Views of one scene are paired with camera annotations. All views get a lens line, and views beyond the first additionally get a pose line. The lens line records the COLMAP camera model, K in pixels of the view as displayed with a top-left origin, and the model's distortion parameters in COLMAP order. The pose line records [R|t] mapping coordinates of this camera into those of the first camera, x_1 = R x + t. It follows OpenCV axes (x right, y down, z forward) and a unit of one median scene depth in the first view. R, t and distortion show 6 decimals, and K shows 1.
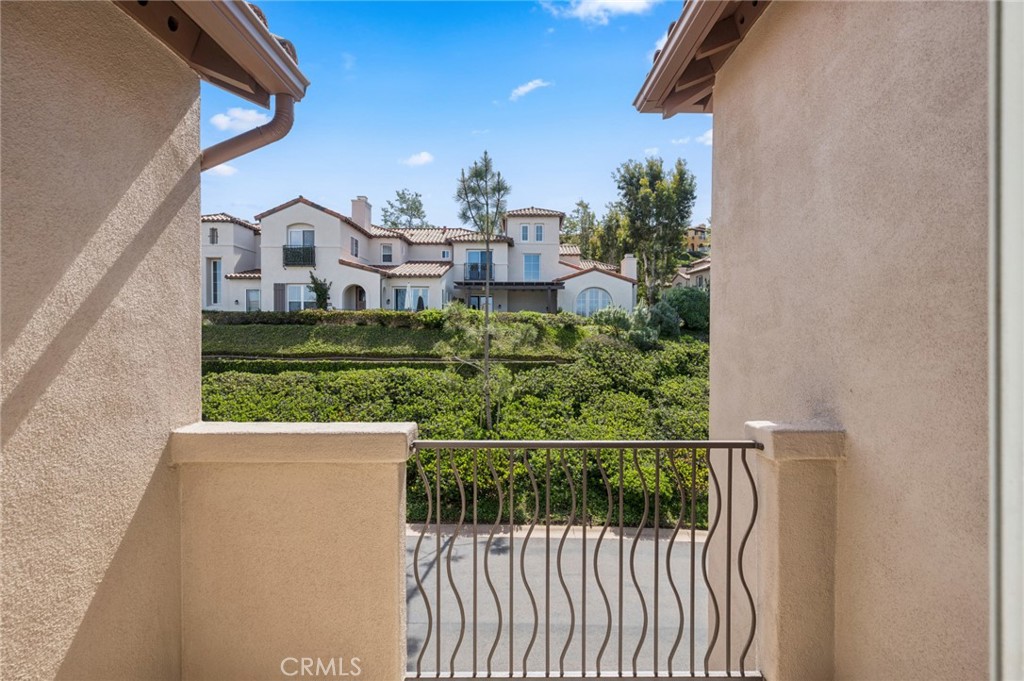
lens RADIAL K [[514.6, 0, 511.8], [0, 514.6, 339.9], [0, 0, 1]] dist [-0.002772, 0.001874]
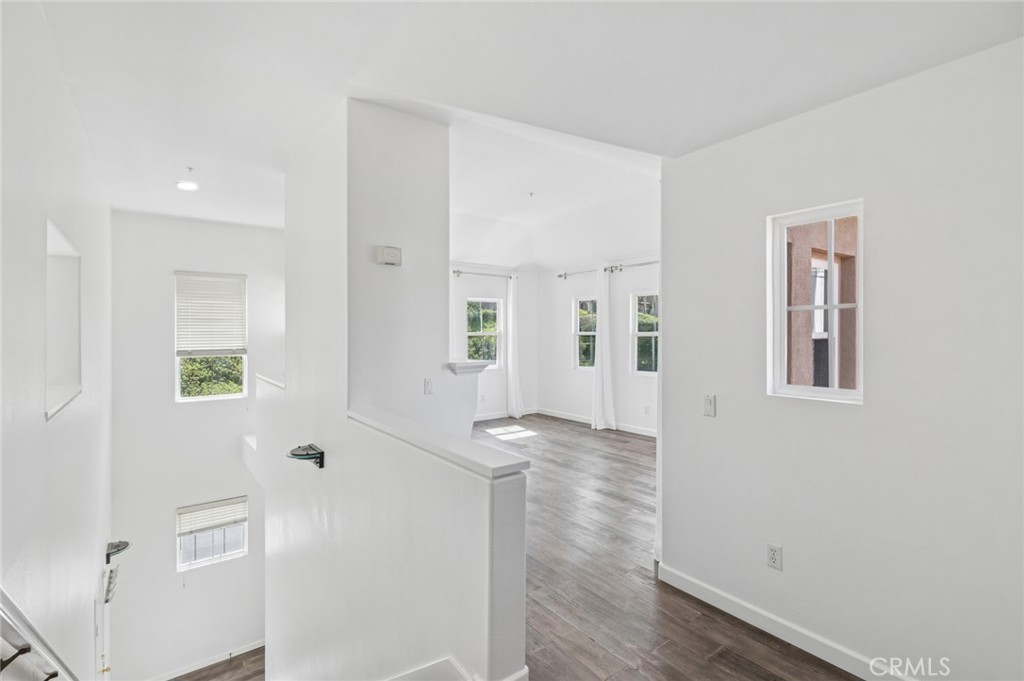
lens RADIAL K [[480.8, 0, 507.1], [0, 480.8, 330.3], [0, 0, 1]] dist [0.009941, -0.001351]
pose [[0.812707, -0.006653, 0.582635, 0.089831], [0.014509, 0.999856, -0.008822, 0.002755], [-0.582492, 0.015623, 0.812686, -0.219007]]
